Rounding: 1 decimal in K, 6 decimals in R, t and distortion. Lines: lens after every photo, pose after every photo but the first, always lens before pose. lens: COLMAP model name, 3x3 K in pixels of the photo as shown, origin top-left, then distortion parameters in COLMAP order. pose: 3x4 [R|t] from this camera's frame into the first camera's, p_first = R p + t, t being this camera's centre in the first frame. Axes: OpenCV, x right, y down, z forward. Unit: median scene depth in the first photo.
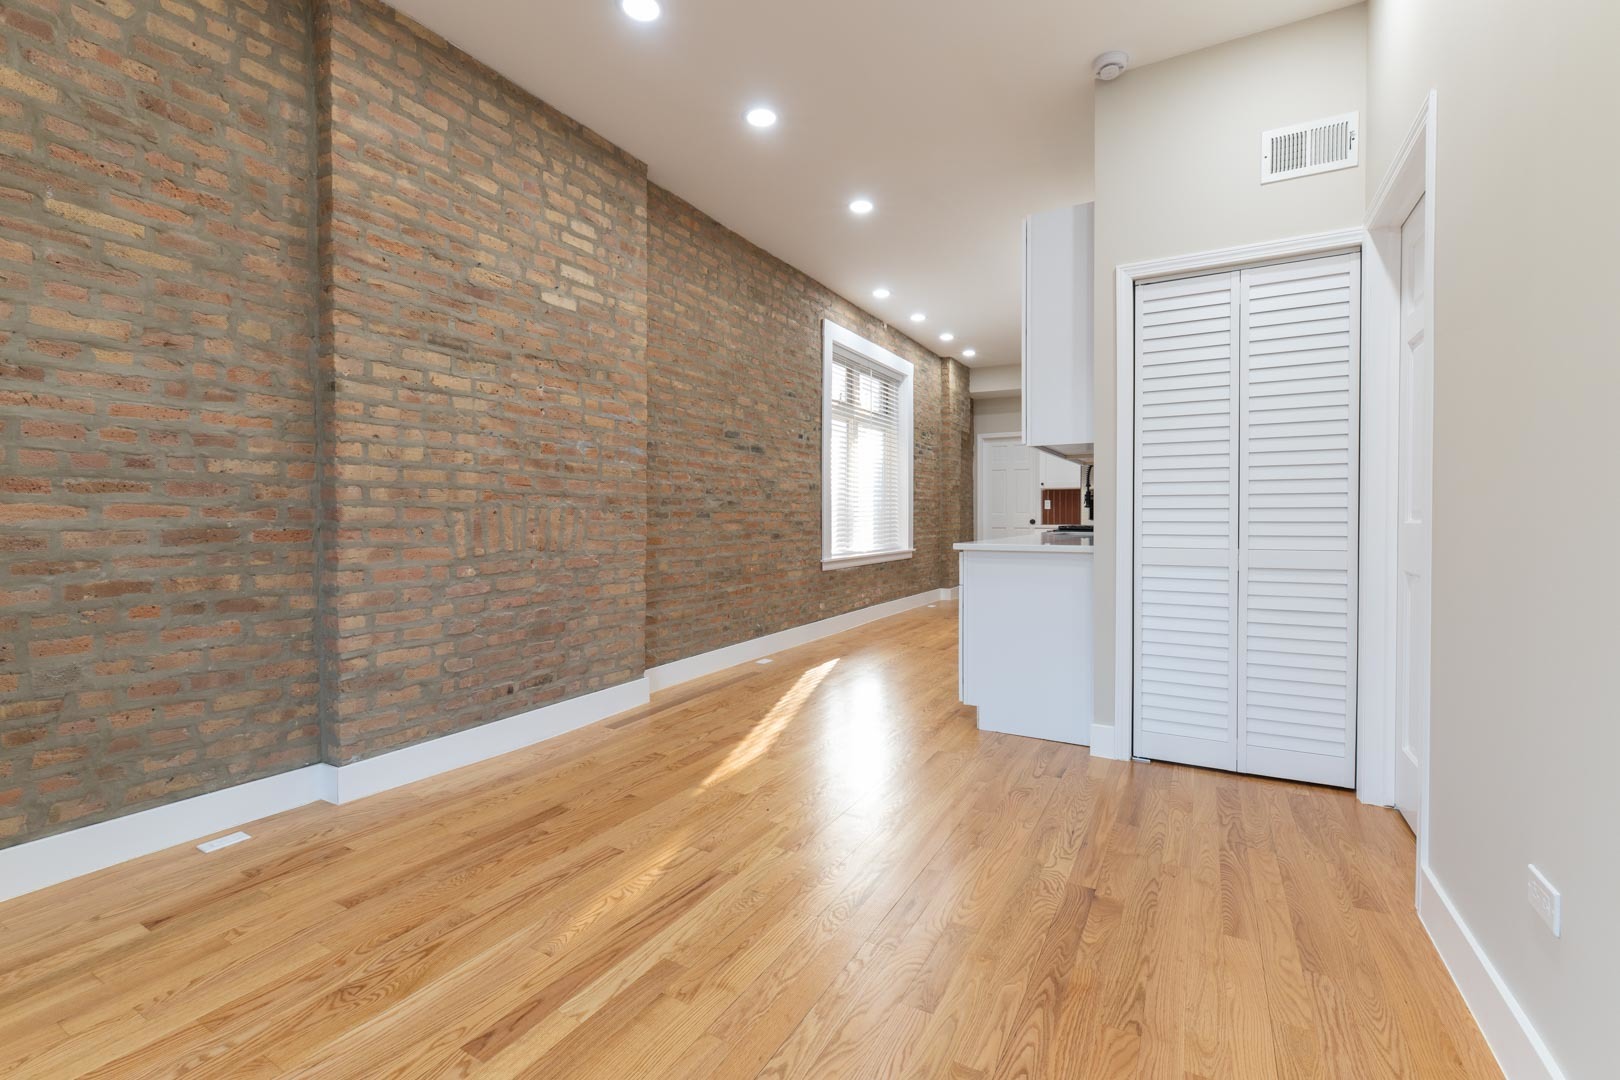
lens RADIAL K [[708.6, 0, 820.2], [0, 708.6, 519.1], [0, 0, 1]] dist [0.010728, 0.000222]
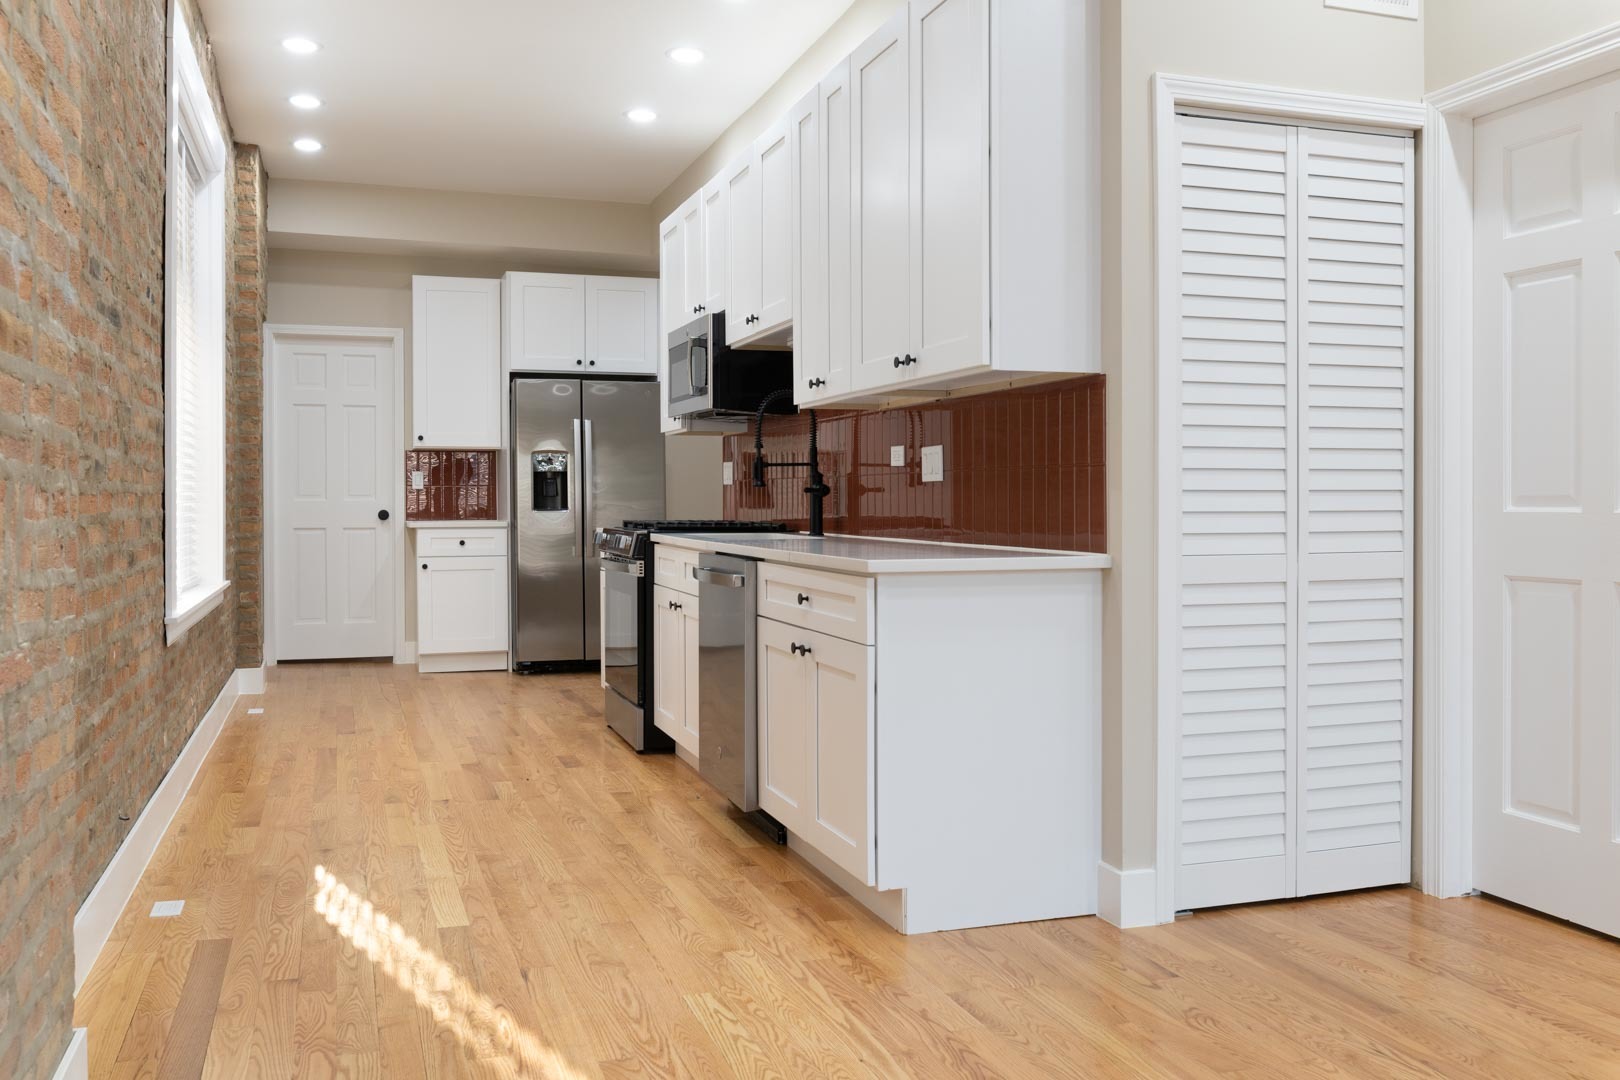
lens RADIAL K [[1375.2, 0, 797.5], [0, 1375.2, 504.4], [0, 0, 1]] dist [0.000411, -0.009446]
pose [[0.672634, -0.002161, 0.739973, -0.647050], [0.004263, 0.999990, -0.000955, -0.004369], [-0.739963, 0.003796, 0.672636, 0.491918]]
